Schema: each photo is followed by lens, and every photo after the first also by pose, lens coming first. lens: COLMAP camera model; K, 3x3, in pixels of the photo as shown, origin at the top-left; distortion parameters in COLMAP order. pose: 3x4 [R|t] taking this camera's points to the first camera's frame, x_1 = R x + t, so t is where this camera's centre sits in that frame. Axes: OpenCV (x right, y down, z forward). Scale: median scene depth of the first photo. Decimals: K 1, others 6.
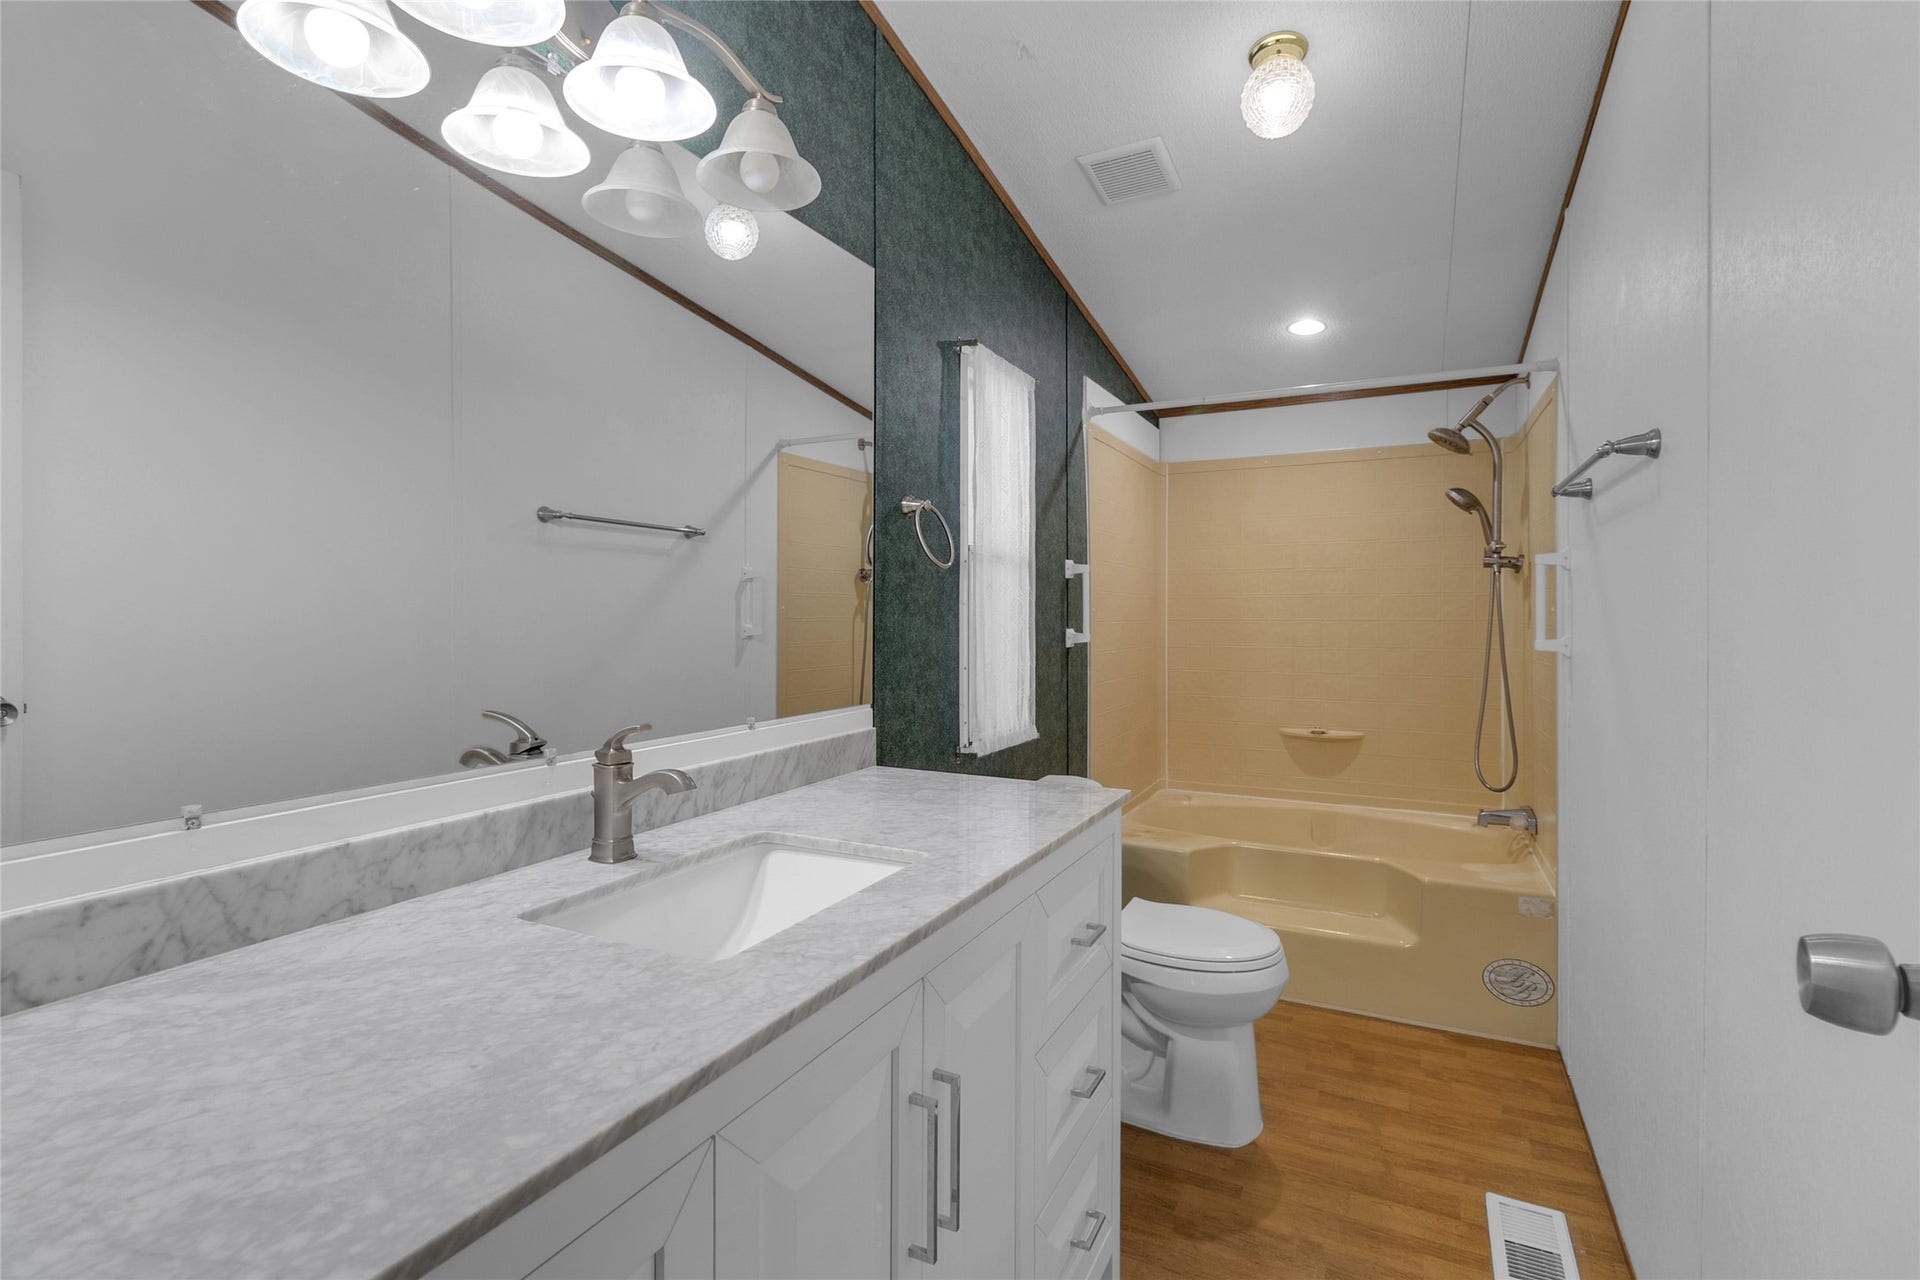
lens RADIAL K [[877.6, 0, 963.5], [0, 877.6, 613.3], [0, 0, 1]] dist [0.002253, -0.000142]
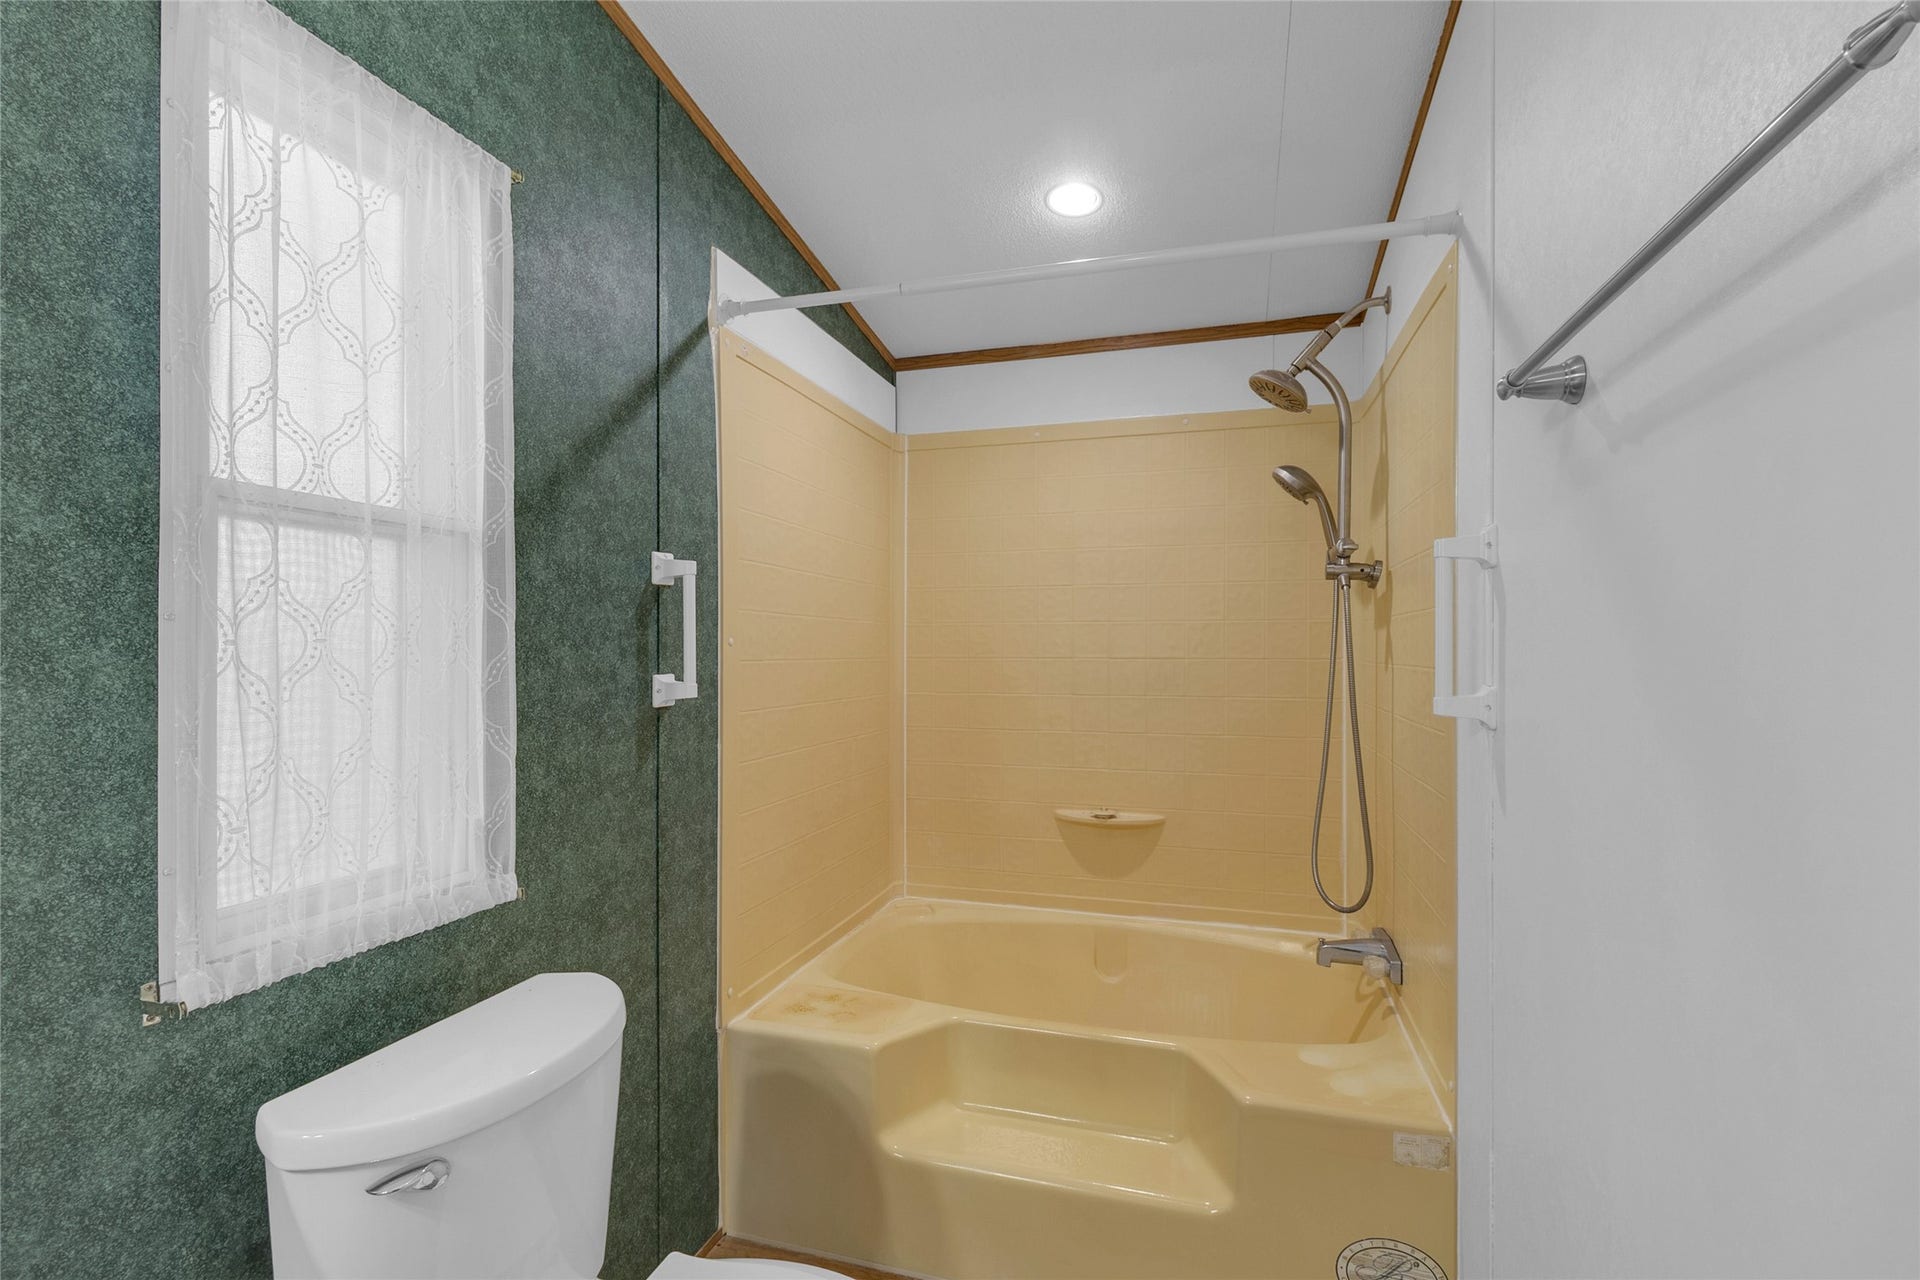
lens RADIAL K [[877.6, 0, 969.8], [0, 877.6, 649.1], [0, 0, 1]] dist [0.002253, -0.000142]
pose [[0.983257, 0.000962, 0.182223, 0.203052], [-0.001215, 0.999998, 0.001277, 0.000521], [-0.182222, -0.001477, 0.983256, 0.391238]]
